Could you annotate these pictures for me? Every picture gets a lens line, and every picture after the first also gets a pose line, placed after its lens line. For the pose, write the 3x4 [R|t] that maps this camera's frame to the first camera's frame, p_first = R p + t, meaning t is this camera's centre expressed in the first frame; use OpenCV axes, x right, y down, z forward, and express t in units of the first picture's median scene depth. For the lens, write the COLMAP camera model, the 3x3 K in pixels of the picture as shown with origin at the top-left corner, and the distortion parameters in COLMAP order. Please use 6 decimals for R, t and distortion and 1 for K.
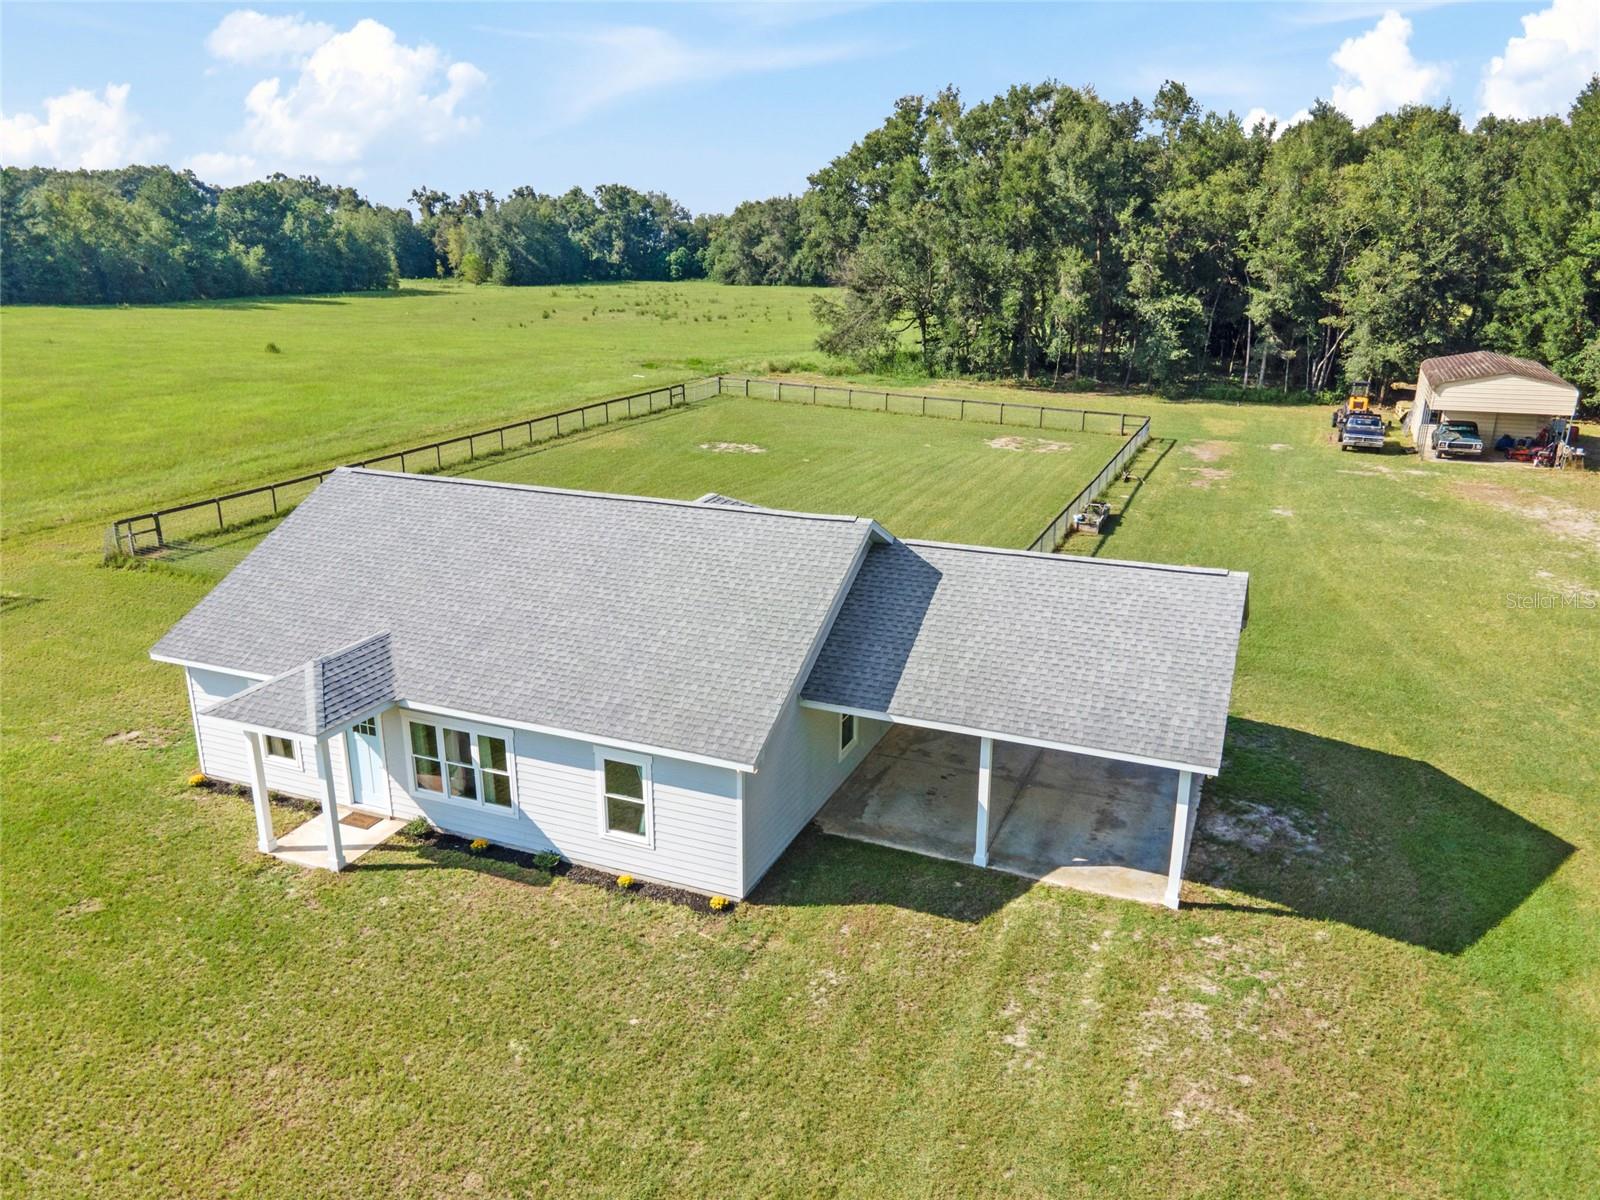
lens RADIAL K [[1170.1, 0, 798.3], [0, 1170.1, 601.1], [0, 0, 1]] dist [0.003983, 0.063402]
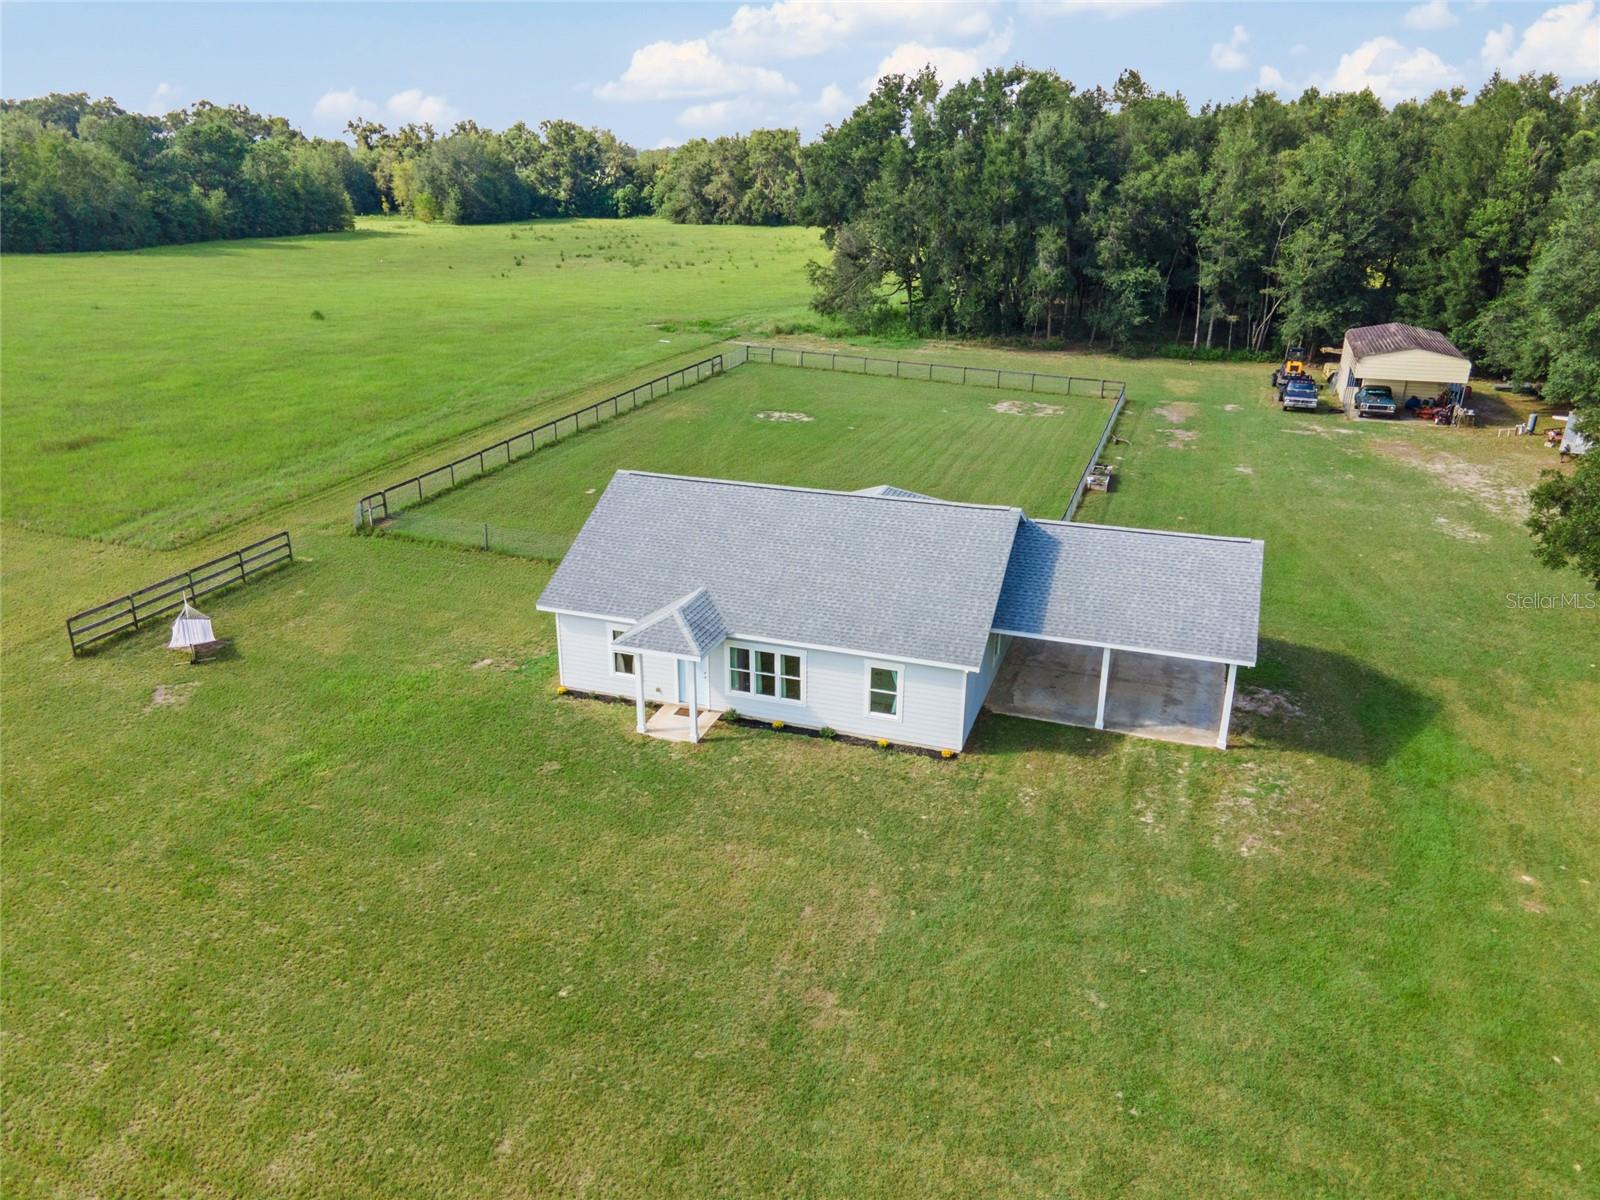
lens RADIAL K [[1170.1, 0, 798.3], [0, 1170.1, 601.1], [0, 0, 1]] dist [0.003983, 0.063402]
pose [[0.997769, -0.020898, 0.063399, -0.091108], [0.016924, 0.997896, 0.062585, -0.013948], [-0.064574, -0.061373, 0.996024, -0.142647]]
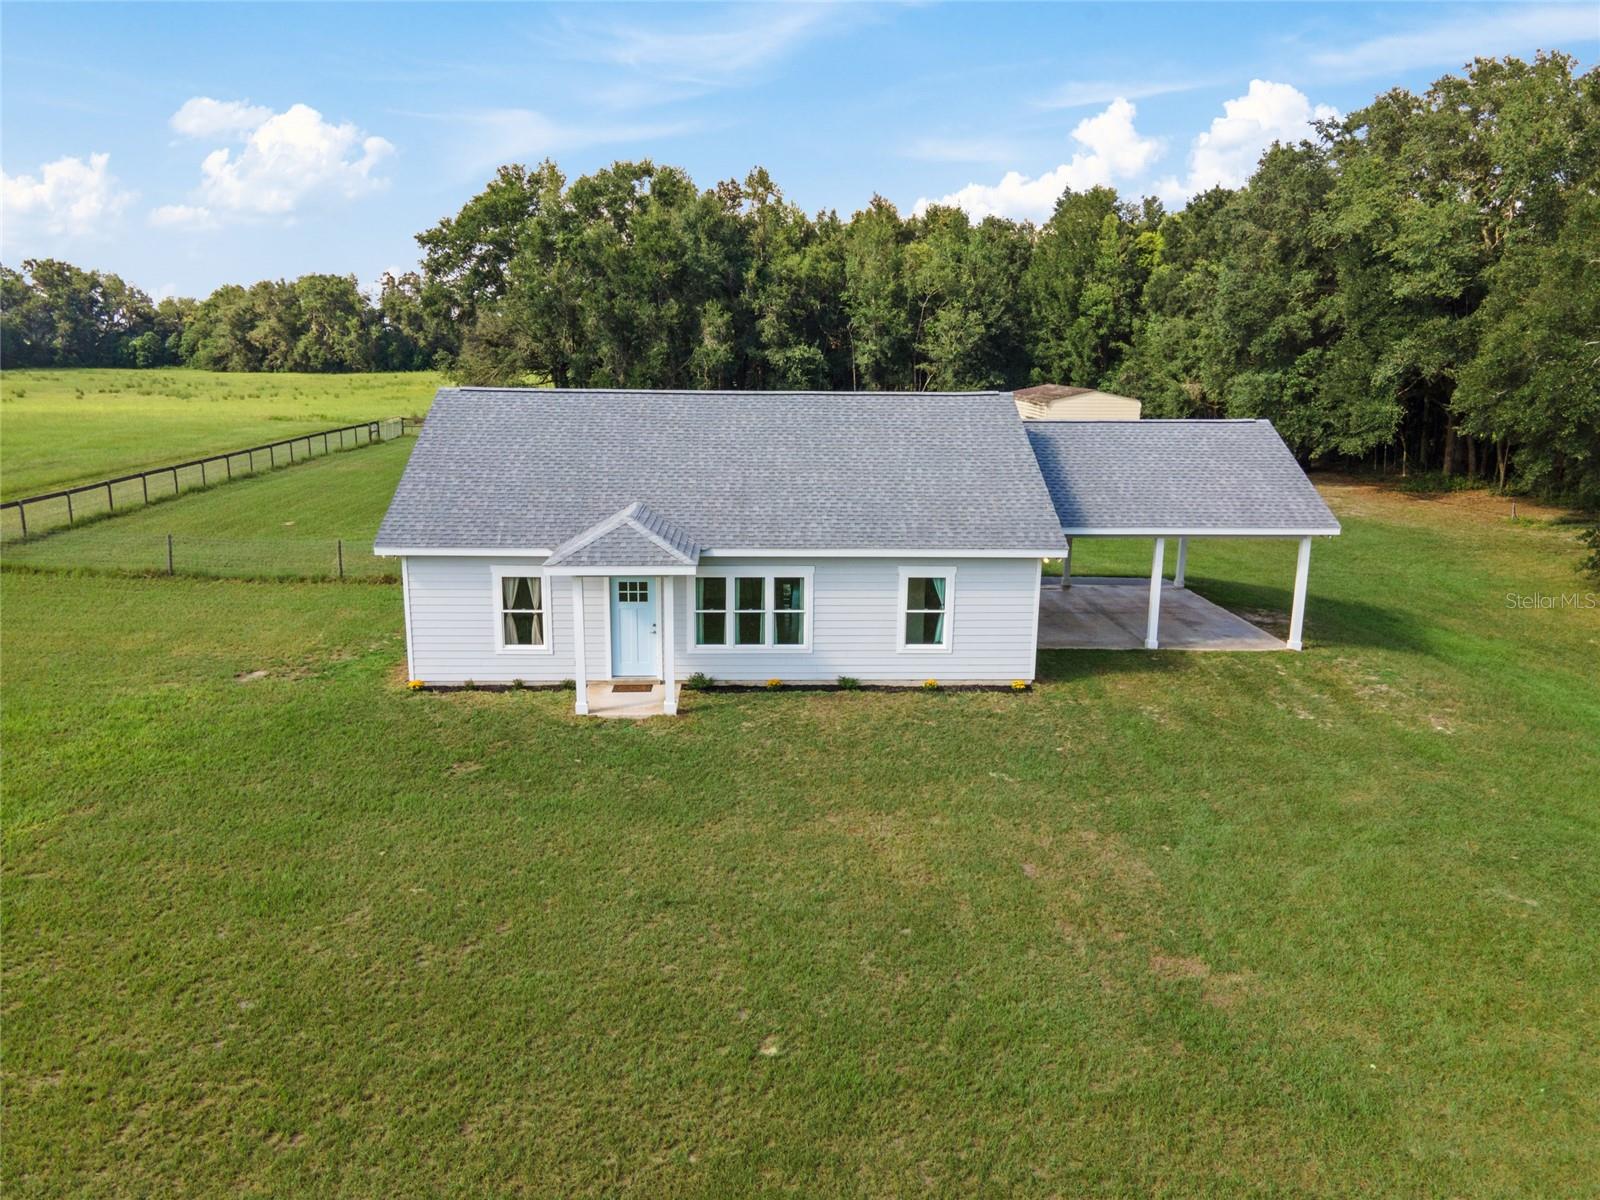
lens RADIAL K [[1170.1, 0, 798.3], [0, 1170.1, 601.1], [0, 0, 1]] dist [0.003983, 0.063402]
pose [[0.901663, -0.084360, 0.424130, -0.187595], [0.120626, 0.990923, -0.059344, 0.053225], [-0.415274, 0.104669, 0.903655, 0.003608]]
